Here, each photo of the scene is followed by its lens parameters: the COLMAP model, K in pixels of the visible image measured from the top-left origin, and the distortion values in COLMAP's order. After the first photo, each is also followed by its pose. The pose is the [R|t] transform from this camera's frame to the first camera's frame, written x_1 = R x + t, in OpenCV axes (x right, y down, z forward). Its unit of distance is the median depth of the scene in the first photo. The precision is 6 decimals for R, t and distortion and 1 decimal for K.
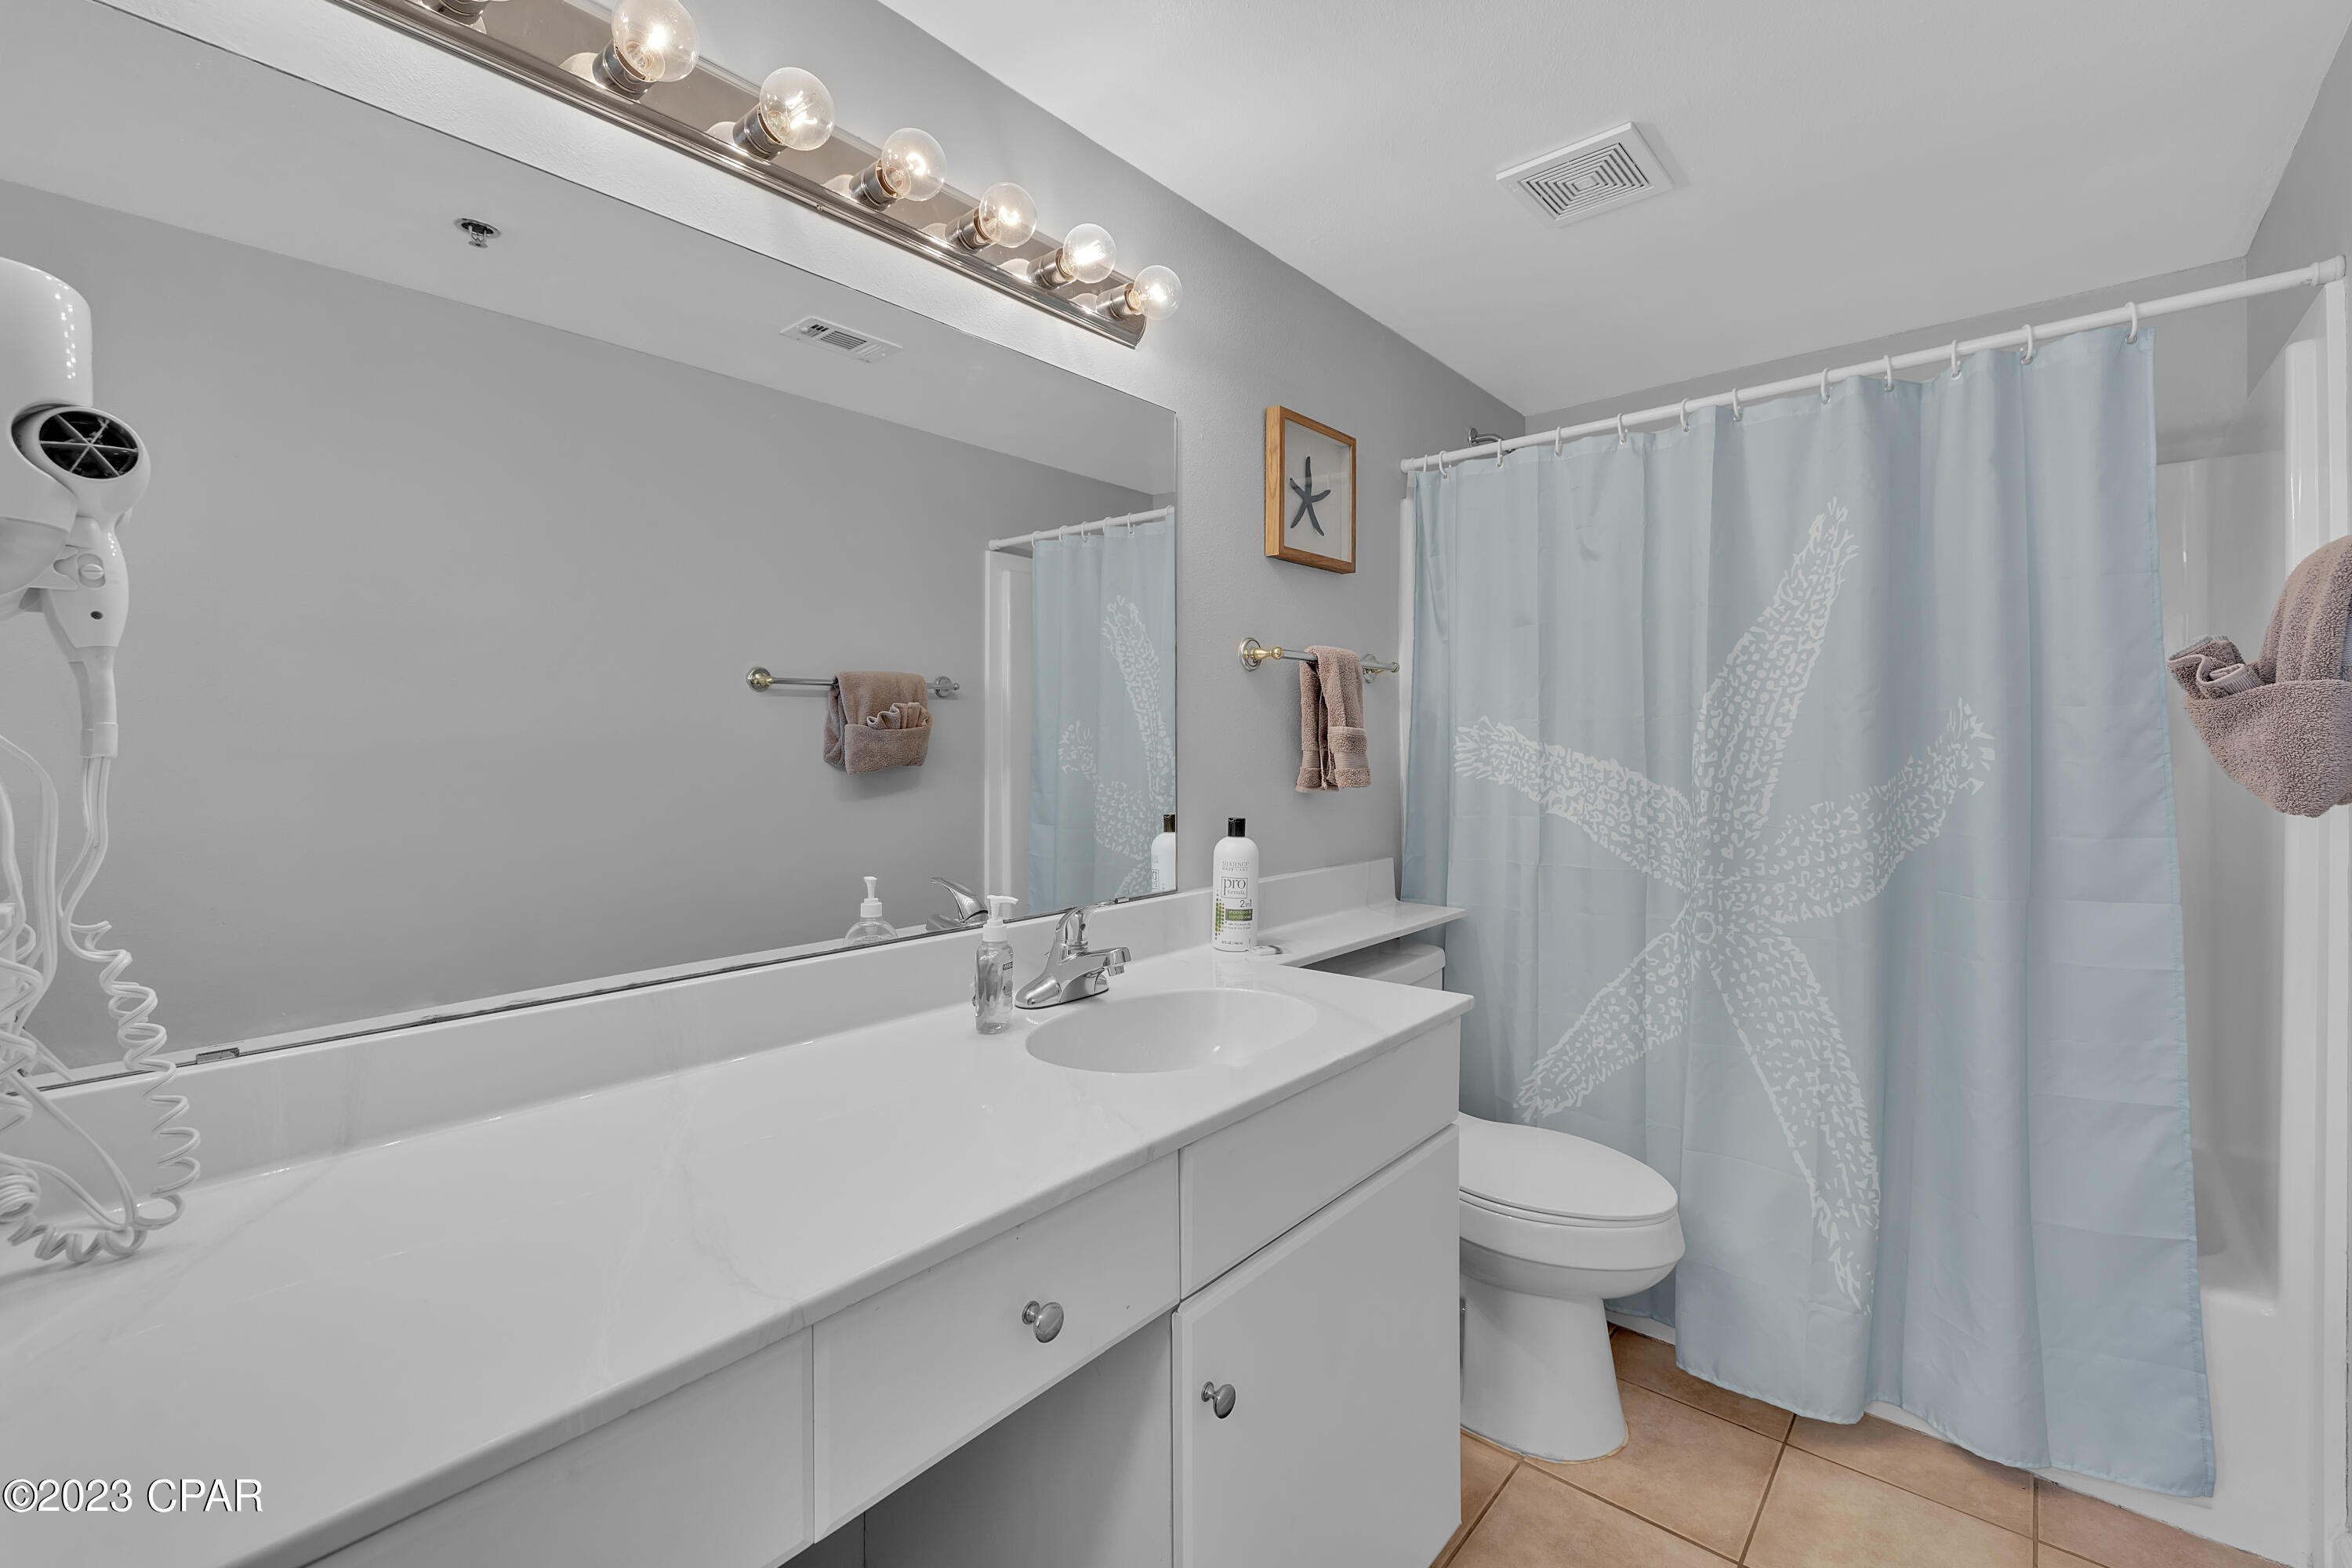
lens RADIAL K [[1008.0, 0, 1190.5], [0, 1008.0, 739.5], [0, 0, 1]] dist [-0.001231, -0.000761]
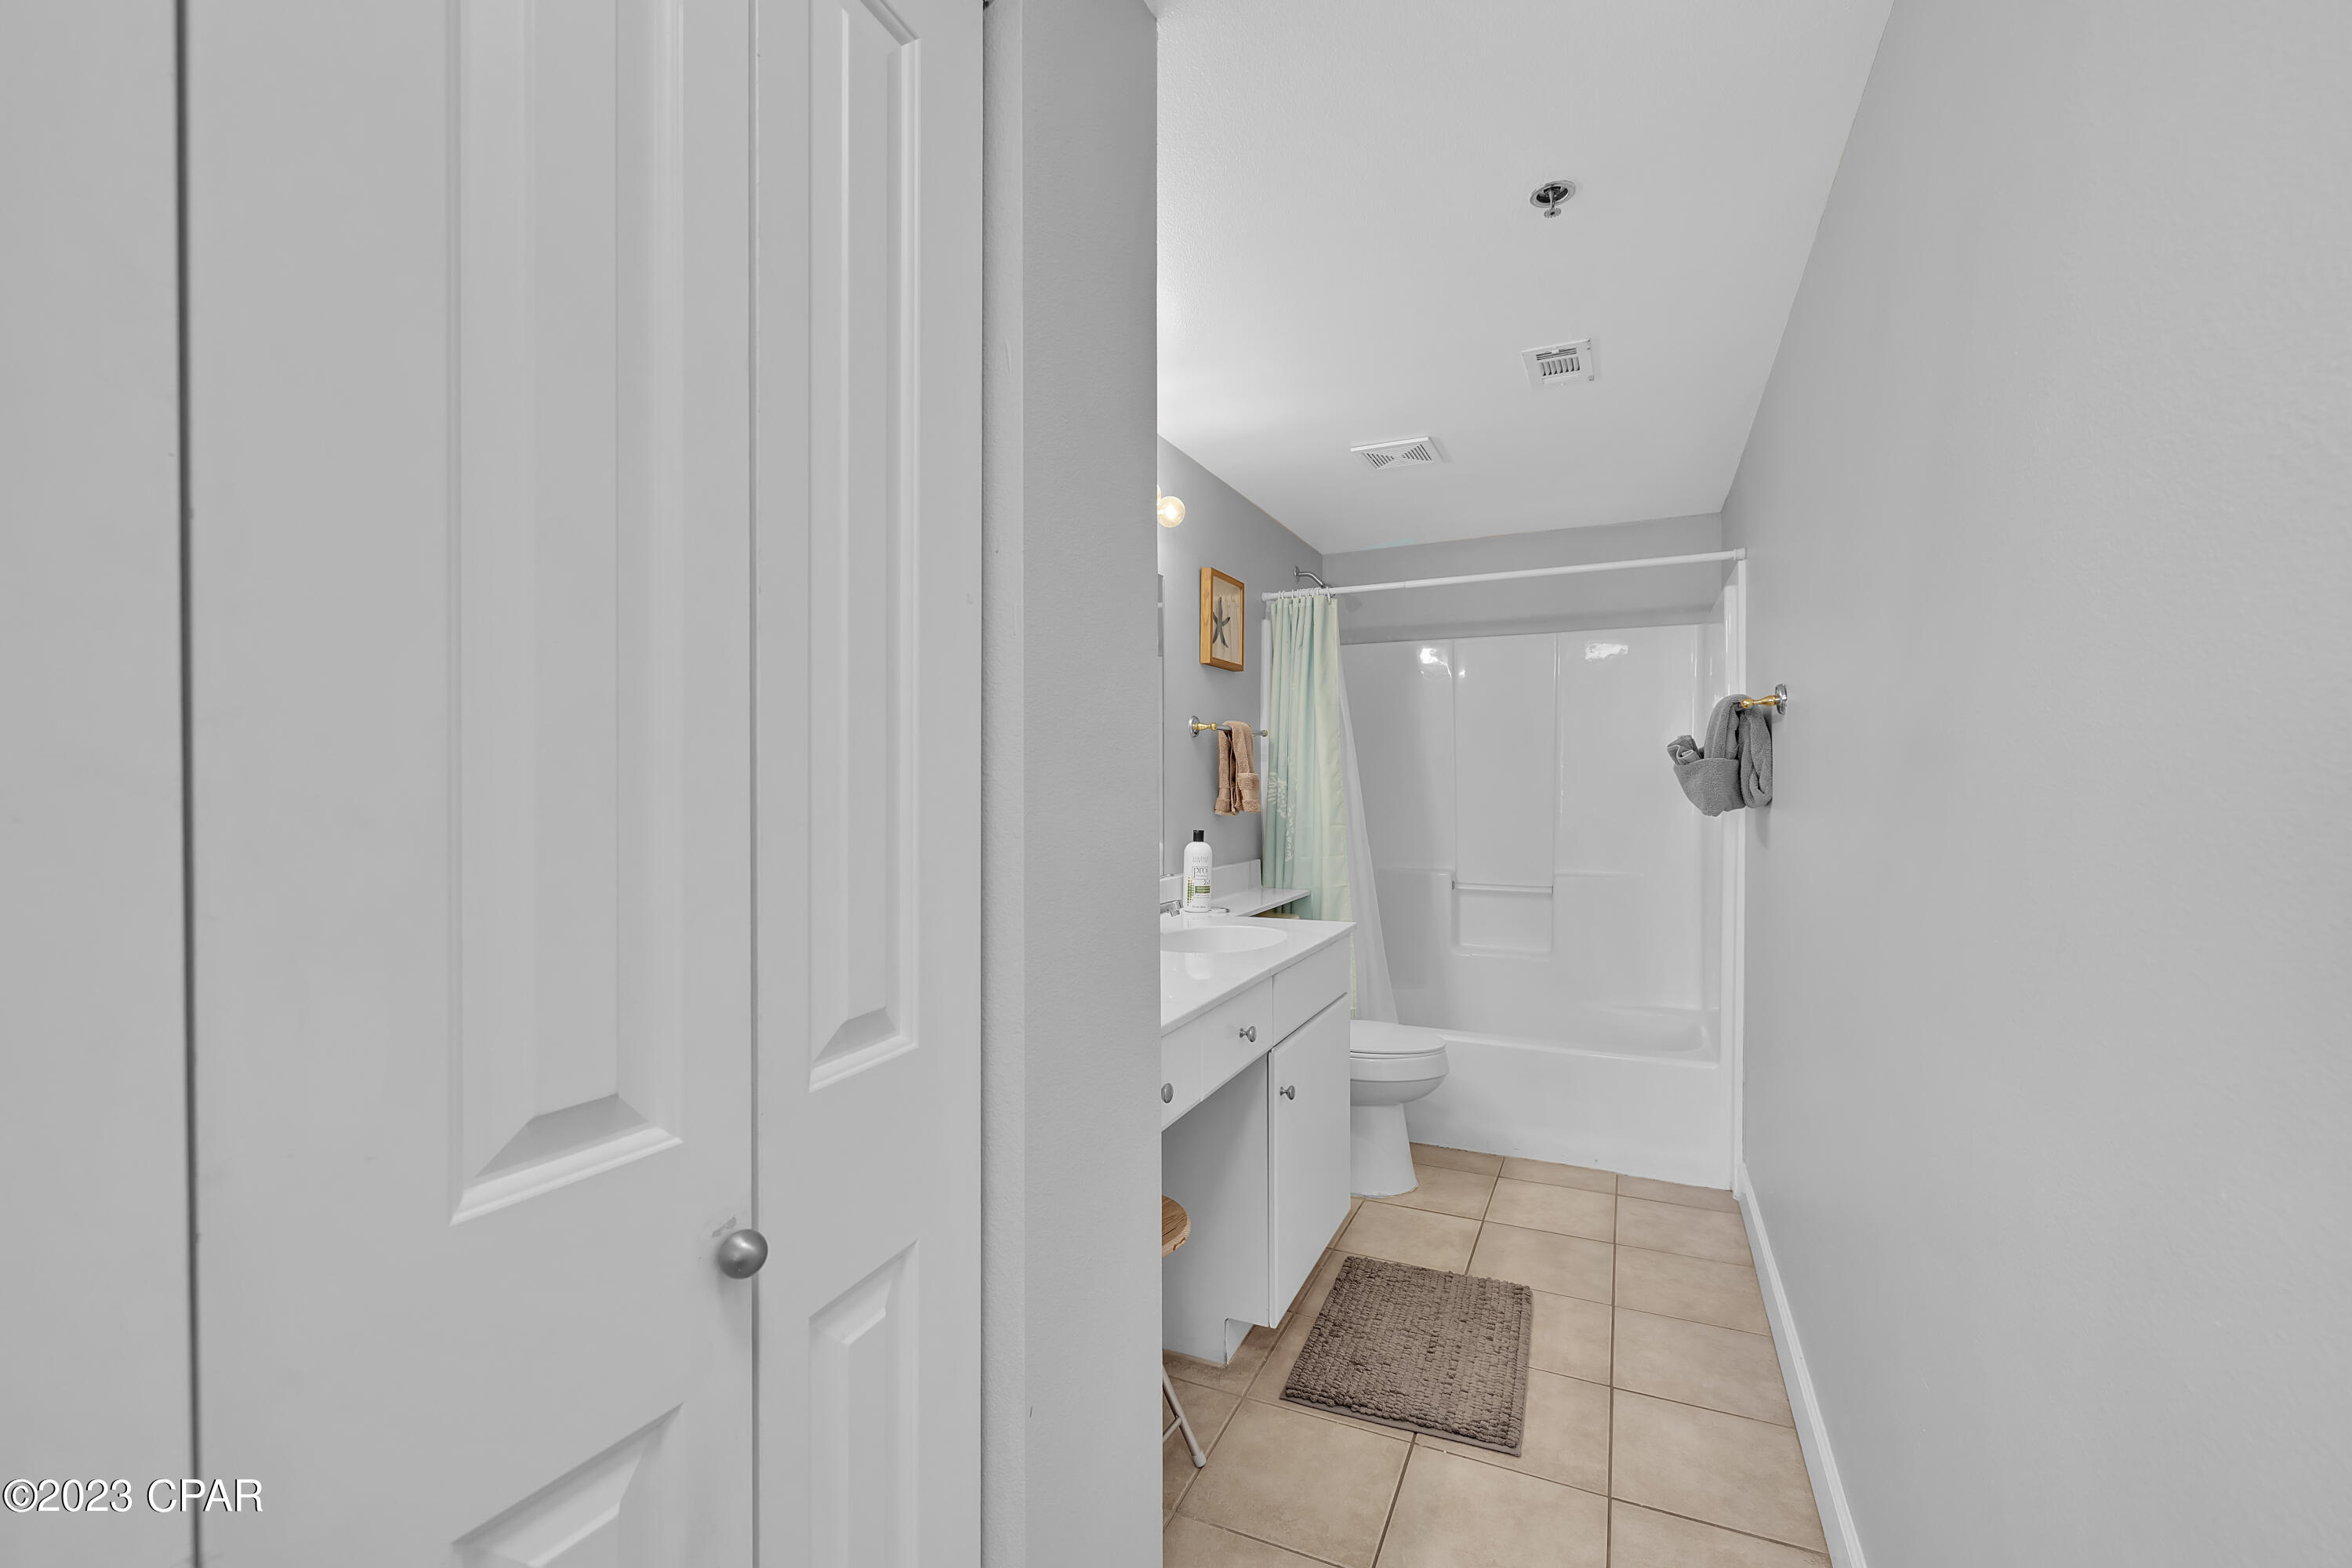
lens RADIAL K [[1008.0, 0, 1173.8], [0, 1008.0, 785.0], [0, 0, 1]] dist [-0.001231, -0.000761]
pose [[0.963061, 0.000060, 0.269284, -0.422388], [-0.002217, 0.999968, 0.007708, -0.006615], [-0.269275, -0.008021, 0.963030, -0.533036]]
